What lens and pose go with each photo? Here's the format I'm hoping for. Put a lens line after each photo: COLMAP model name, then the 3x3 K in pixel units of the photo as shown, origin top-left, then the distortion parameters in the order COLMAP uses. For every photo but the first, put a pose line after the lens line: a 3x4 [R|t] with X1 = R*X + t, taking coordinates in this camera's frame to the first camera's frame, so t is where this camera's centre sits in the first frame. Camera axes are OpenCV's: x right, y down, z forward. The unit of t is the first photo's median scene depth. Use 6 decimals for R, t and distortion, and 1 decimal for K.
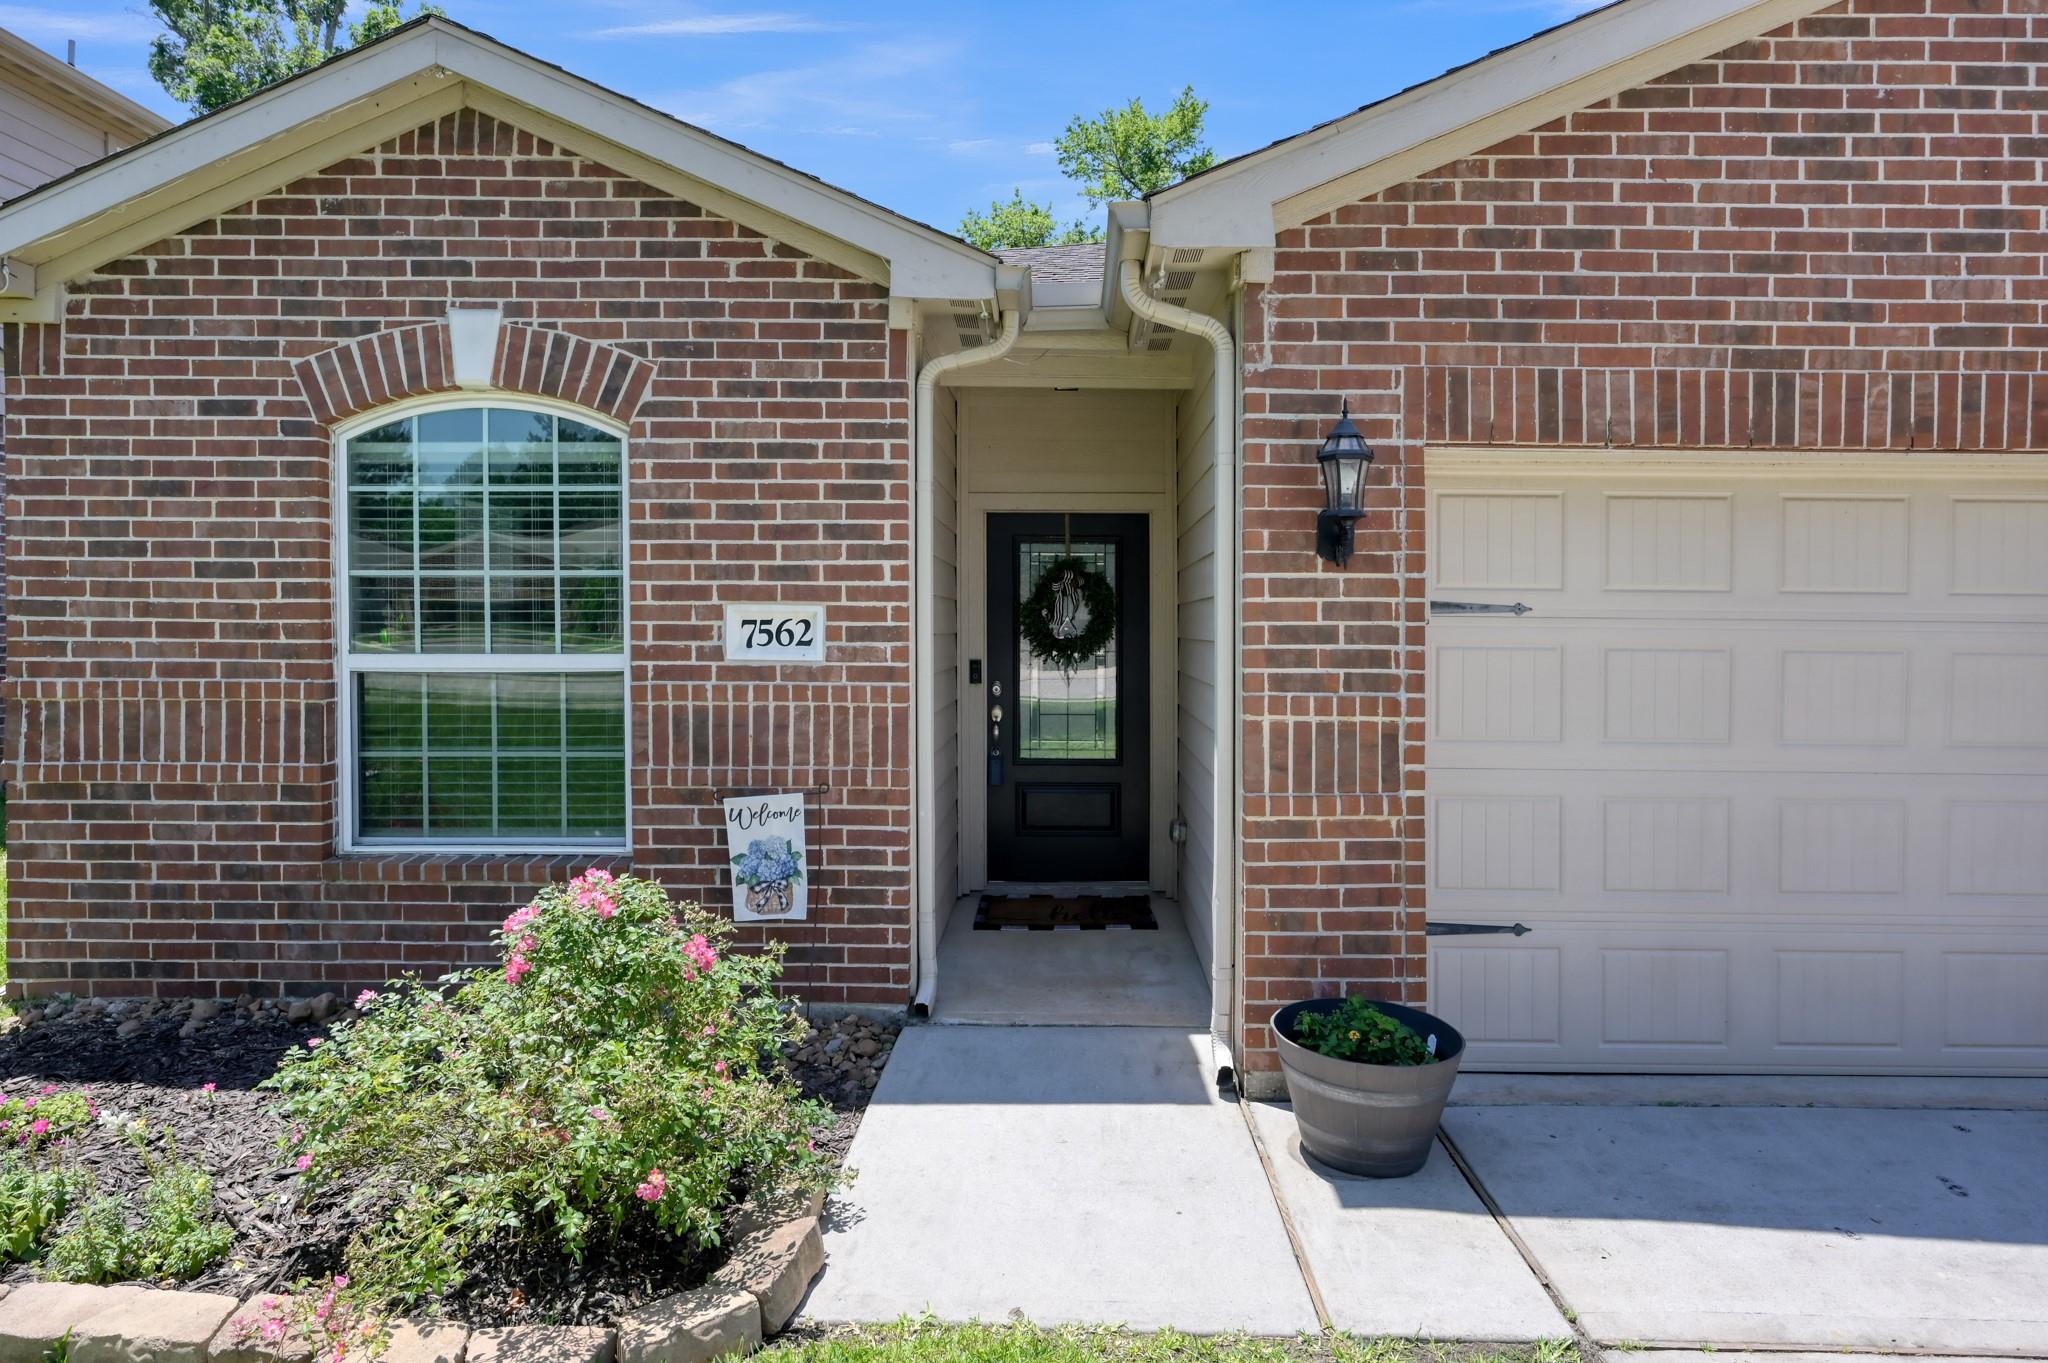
lens RADIAL K [[1122.3, 0, 1056.1], [0, 1122.3, 635.8], [0, 0, 1]] dist [0.000514, -0.001781]
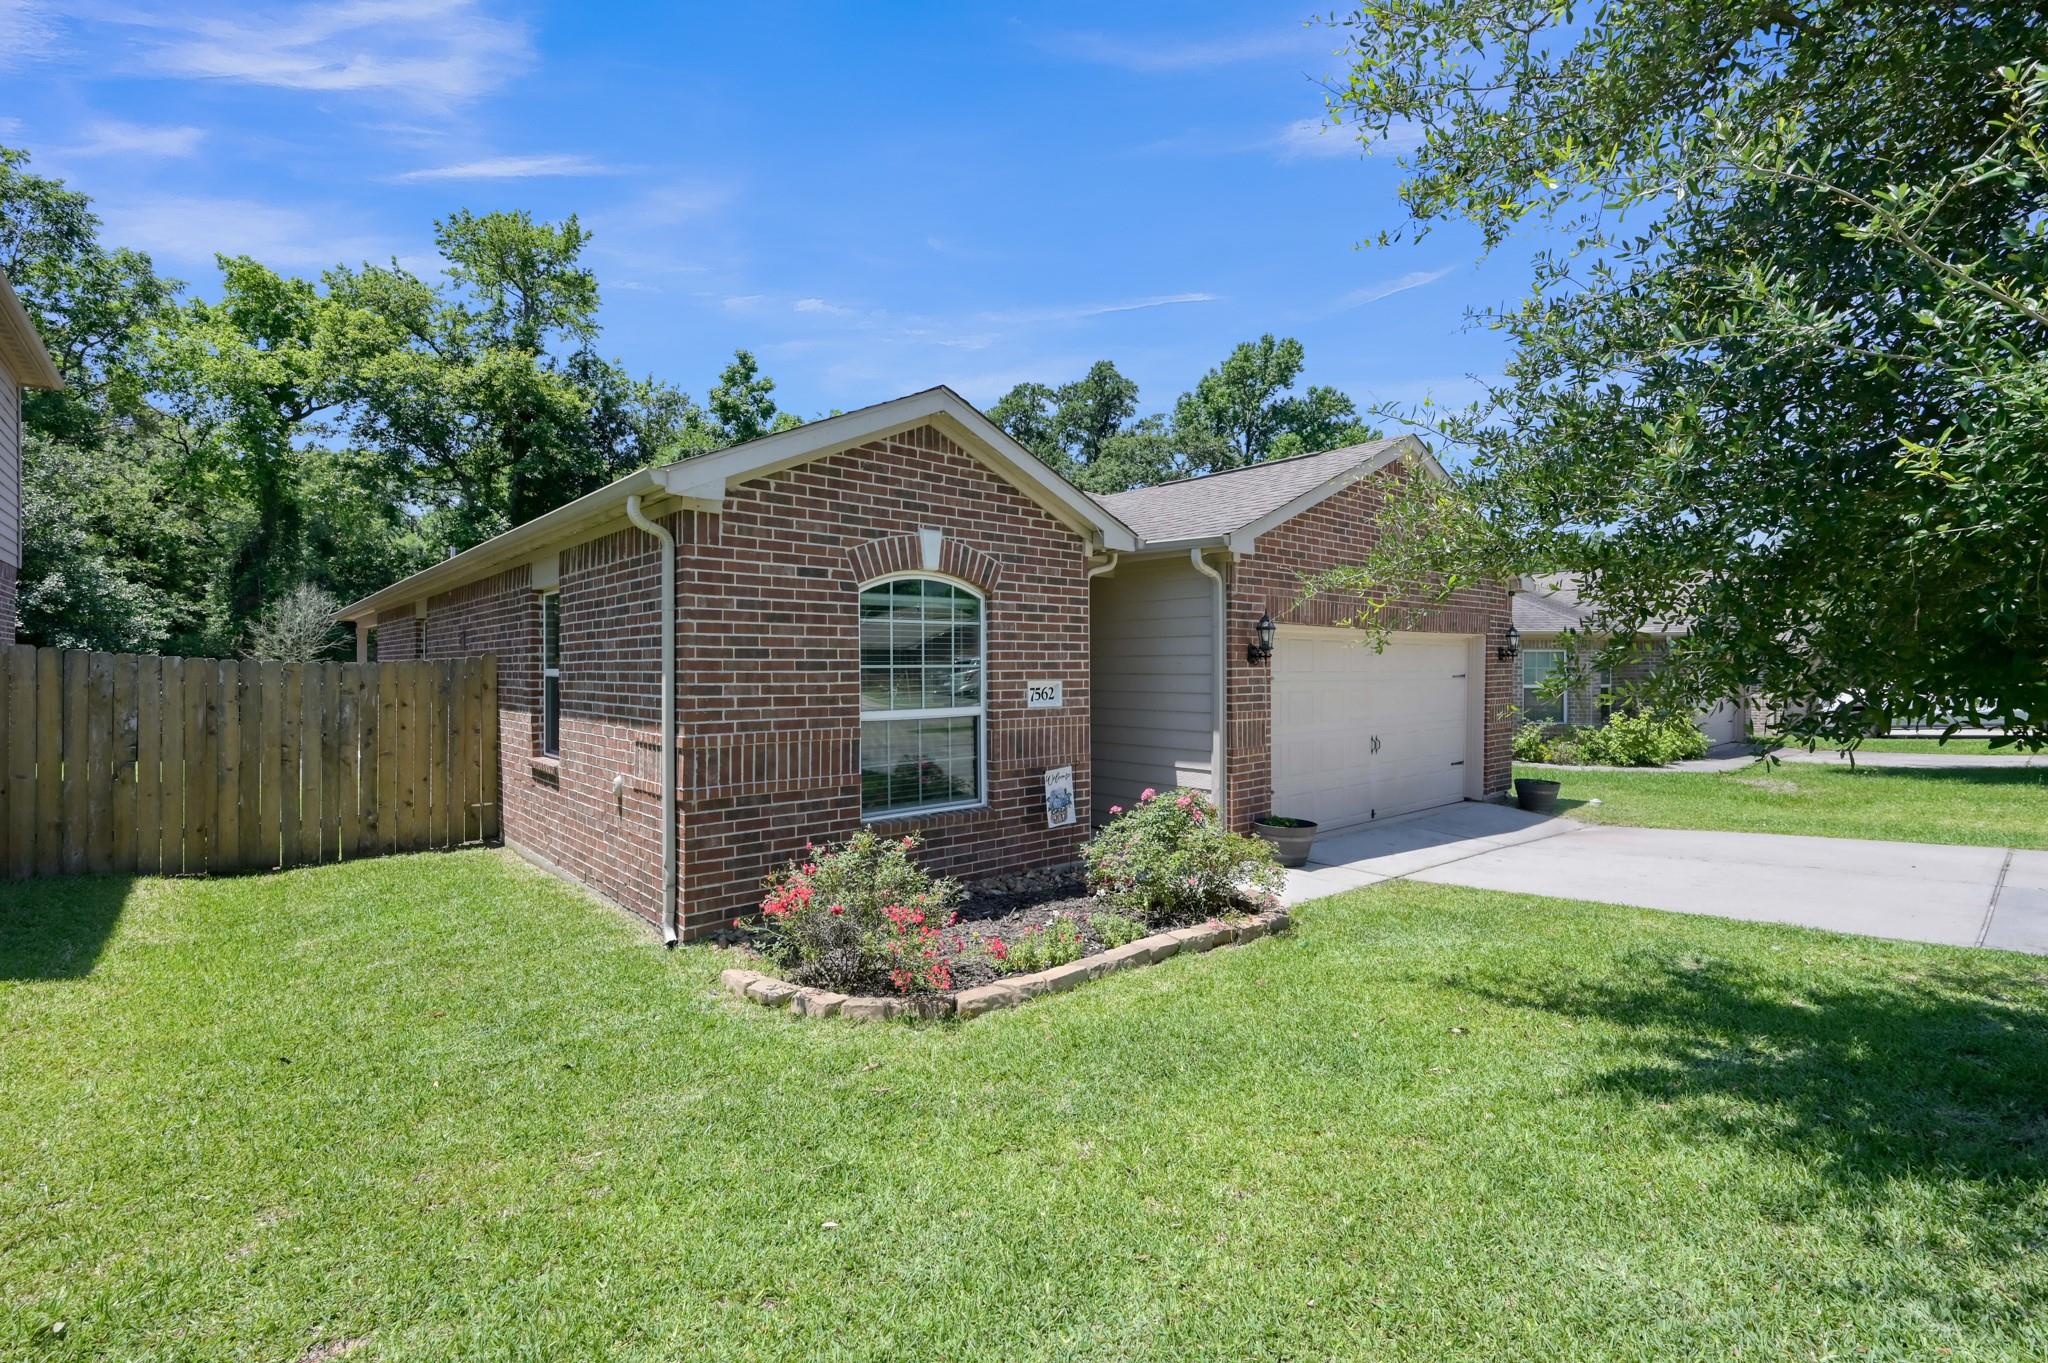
lens RADIAL K [[907.6, 0, 1029.3], [0, 907.6, 667.2], [0, 0, 1]] dist [-0.000380, 0.000135]
pose [[0.745553, -0.006857, 0.666411, -1.428856], [0.011083, 0.999936, -0.002111, -0.050069], [-0.666354, 0.008960, 0.745582, -0.270486]]
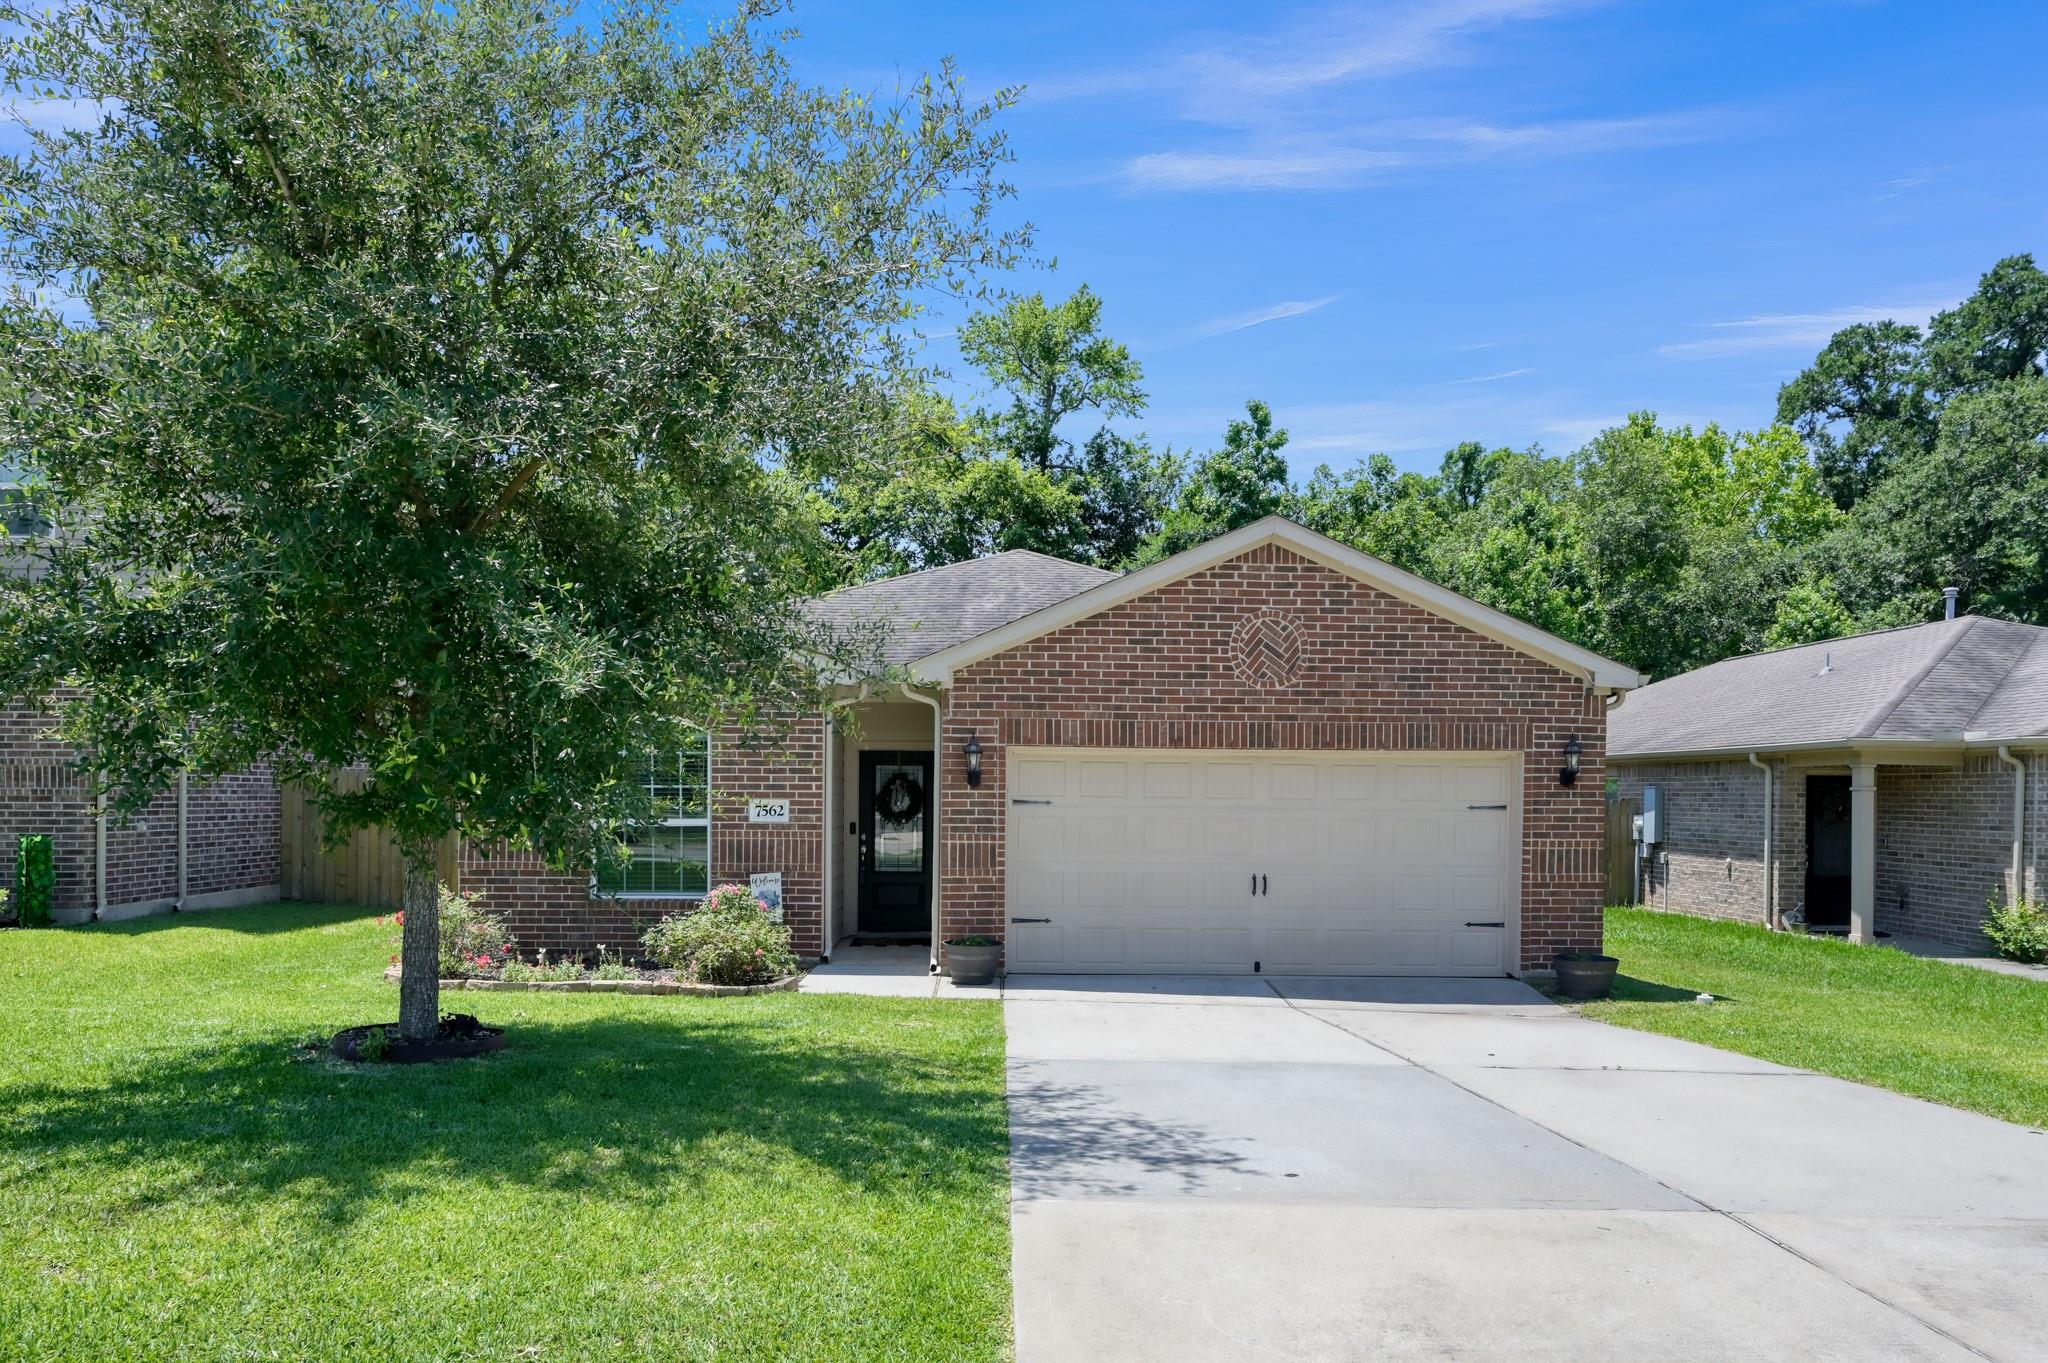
lens RADIAL K [[1338.4, 0, 1038.1], [0, 1338.4, 730.3], [0, 0, 1]] dist [-0.012048, -0.002286]
pose [[0.999178, 0.004469, 0.040283, 0.235278], [-0.002255, 0.998493, -0.054836, -0.019282], [-0.040467, 0.054700, 0.997682, -2.060265]]
